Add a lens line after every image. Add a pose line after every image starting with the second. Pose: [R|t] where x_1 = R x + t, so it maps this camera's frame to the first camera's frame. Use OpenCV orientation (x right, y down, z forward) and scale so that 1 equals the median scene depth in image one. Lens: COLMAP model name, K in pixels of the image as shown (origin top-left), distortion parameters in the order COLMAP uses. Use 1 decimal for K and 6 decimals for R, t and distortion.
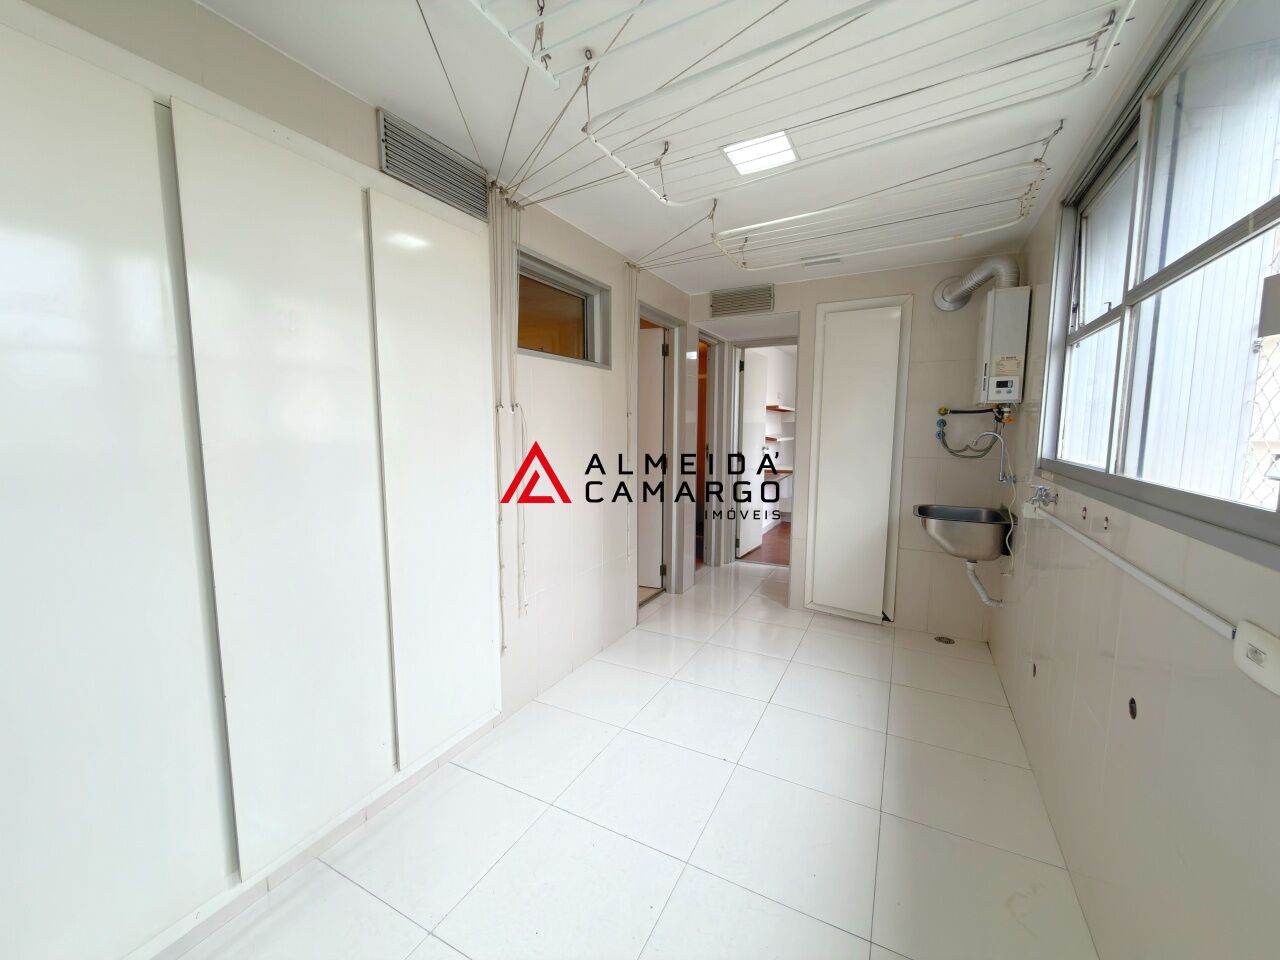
lens RADIAL K [[511.1, 0, 640.0], [0, 511.1, 480.0], [0, 0, 1]] dist [-0.000591, -0.000152]
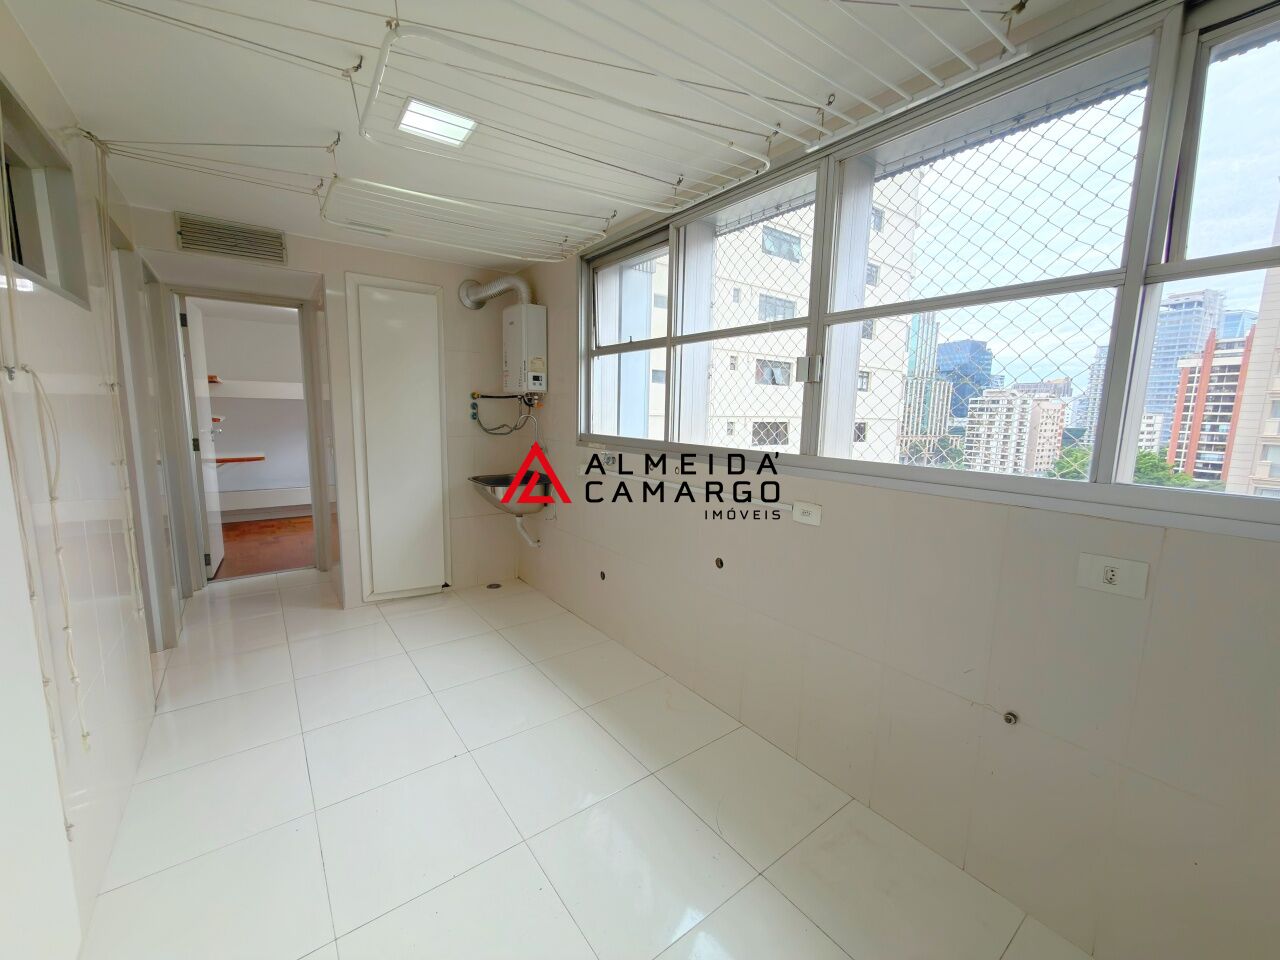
lens RADIAL K [[511.1, 0, 640.0], [0, 511.1, 480.0], [0, 0, 1]] dist [-0.000591, -0.000152]
pose [[0.427979, -0.118358, 0.896005, -0.348465], [0.075231, 0.992613, 0.095185, -0.028805], [-0.900652, 0.026670, 0.433721, 0.174129]]
